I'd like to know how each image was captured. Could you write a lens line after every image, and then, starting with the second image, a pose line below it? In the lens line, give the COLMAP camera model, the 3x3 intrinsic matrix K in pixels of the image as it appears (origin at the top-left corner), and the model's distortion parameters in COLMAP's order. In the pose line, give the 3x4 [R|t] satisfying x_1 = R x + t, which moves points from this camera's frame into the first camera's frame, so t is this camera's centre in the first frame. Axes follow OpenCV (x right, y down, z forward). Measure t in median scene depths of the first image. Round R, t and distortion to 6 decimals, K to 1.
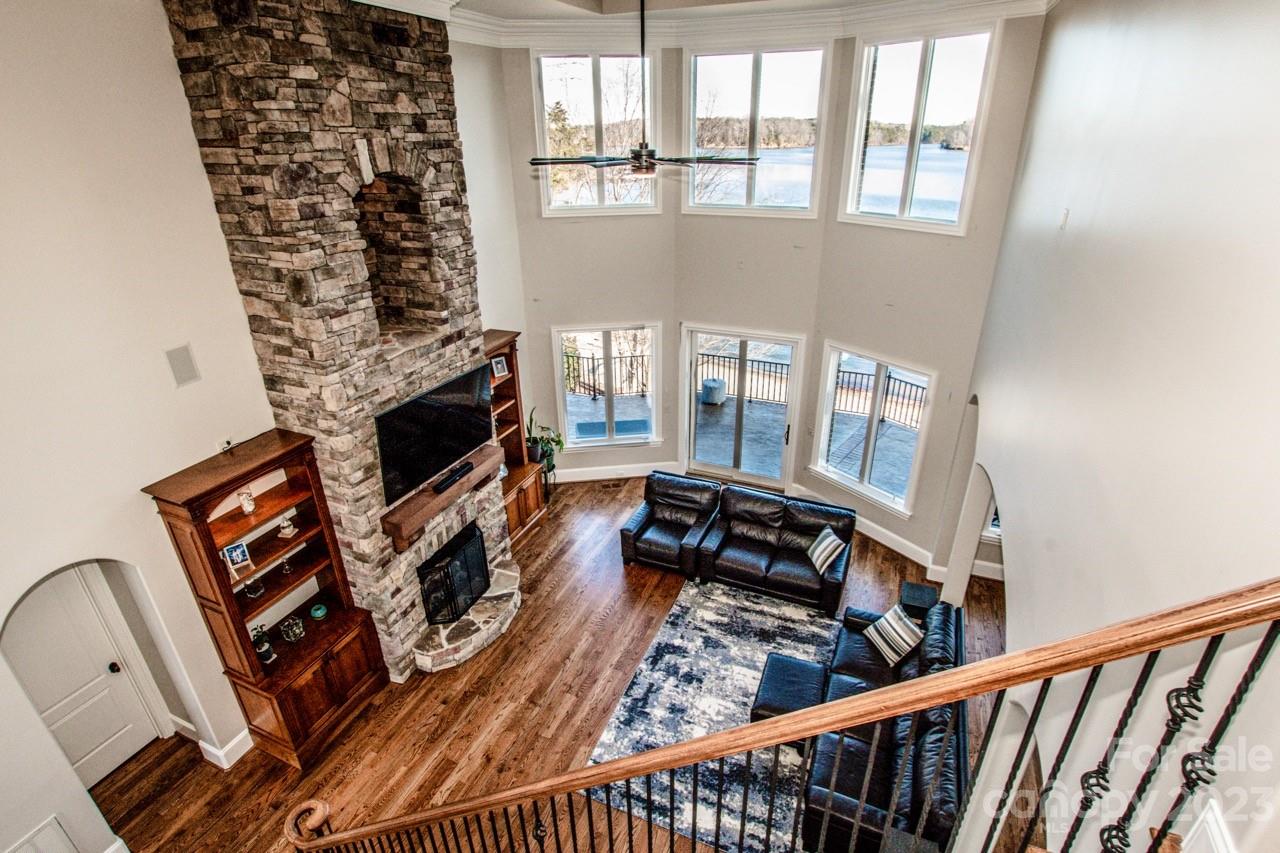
lens RADIAL K [[624.7, 0, 644.1], [0, 624.7, 426.9], [0, 0, 1]] dist [-0.002033, 0.000158]
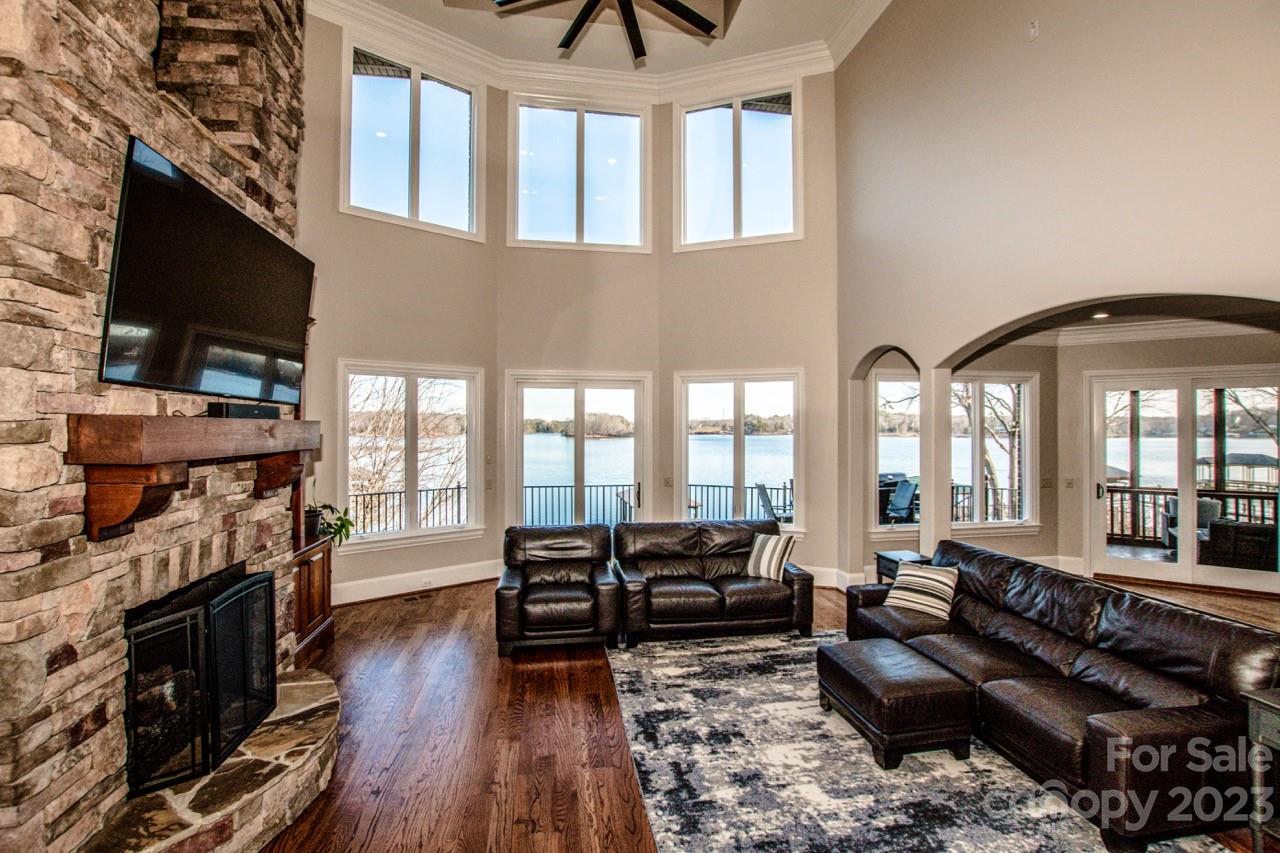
lens RADIAL K [[566.6, 0, 639.3], [0, 566.6, 427.3], [0, 0, 1]] dist [-0.017177, 0.000747]
pose [[0.847864, 0.017489, 0.529925, -0.263760], [0.216126, 0.901255, -0.375539, 0.310454], [-0.484165, 0.432937, 0.760362, 0.493305]]
